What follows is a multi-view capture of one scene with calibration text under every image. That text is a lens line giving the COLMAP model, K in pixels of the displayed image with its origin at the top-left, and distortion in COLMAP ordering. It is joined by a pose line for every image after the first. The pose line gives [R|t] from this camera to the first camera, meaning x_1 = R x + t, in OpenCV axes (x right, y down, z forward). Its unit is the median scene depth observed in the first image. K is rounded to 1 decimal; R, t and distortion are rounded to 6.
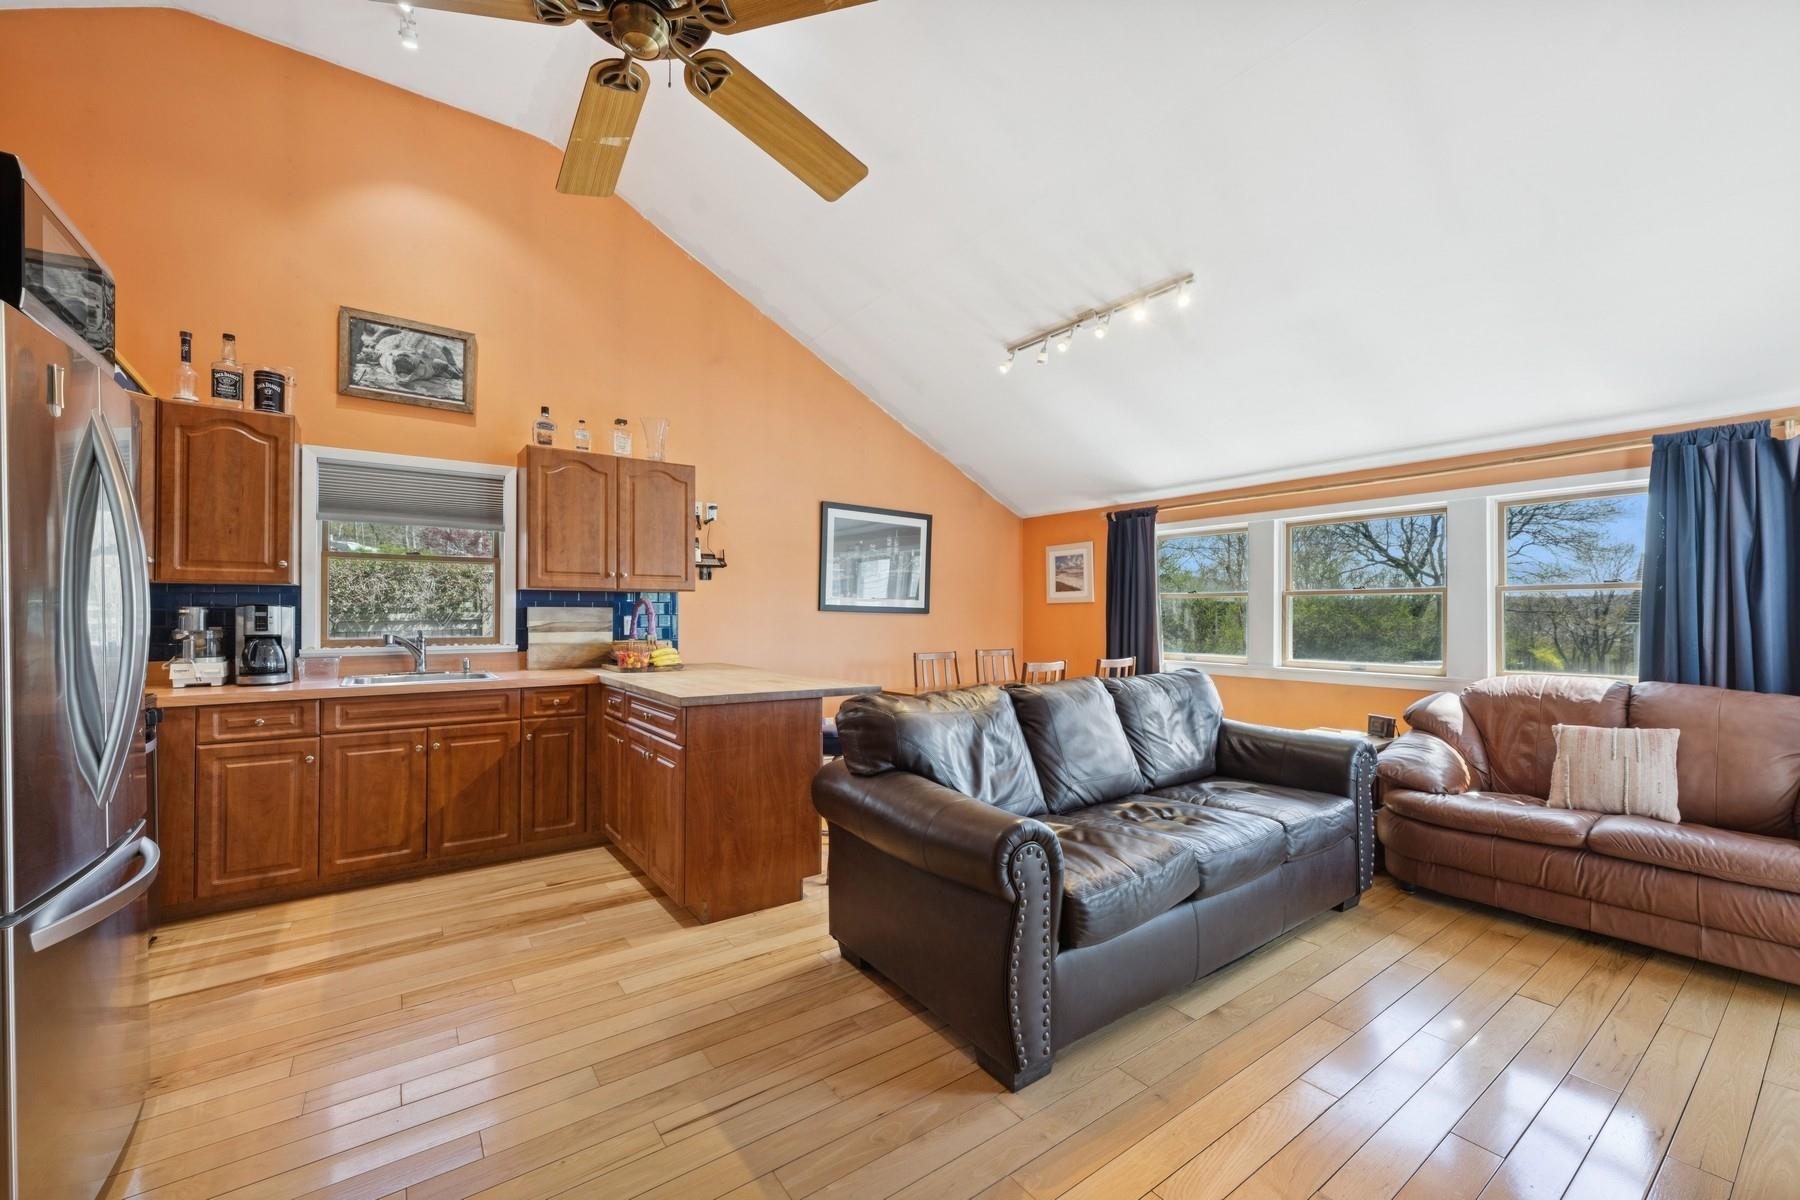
lens RADIAL K [[729.3, 0, 902.6], [0, 729.3, 607.6], [0, 0, 1]] dist [-0.000240, 0.000417]
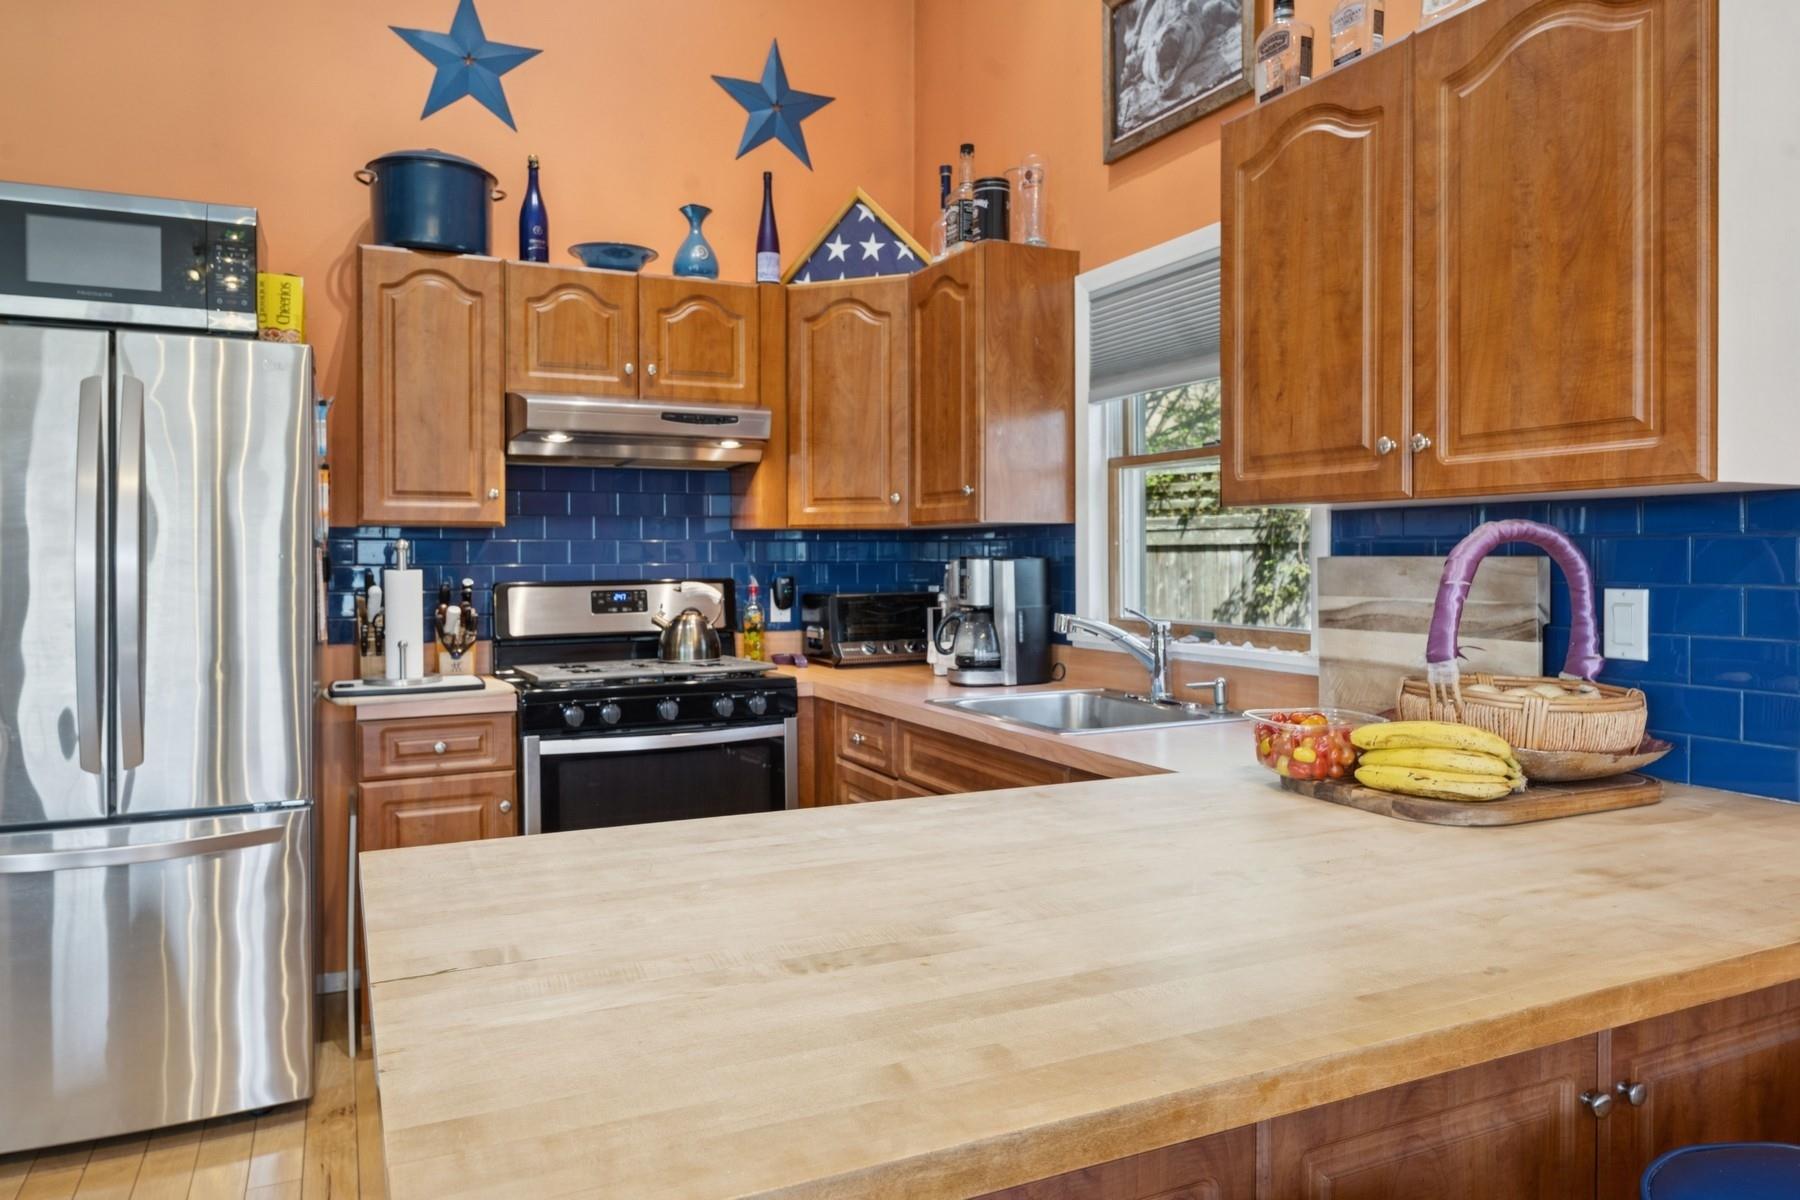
lens RADIAL K [[1176.4, 0, 904.3], [0, 1176.4, 571.4], [0, 0, 1]] dist [-0.020437, -0.000554]
pose [[-0.170862, 0.012365, -0.985217, 0.107238], [0.011286, 0.999880, 0.010592, -0.002568], [0.985230, -0.009310, -0.170981, 0.968151]]
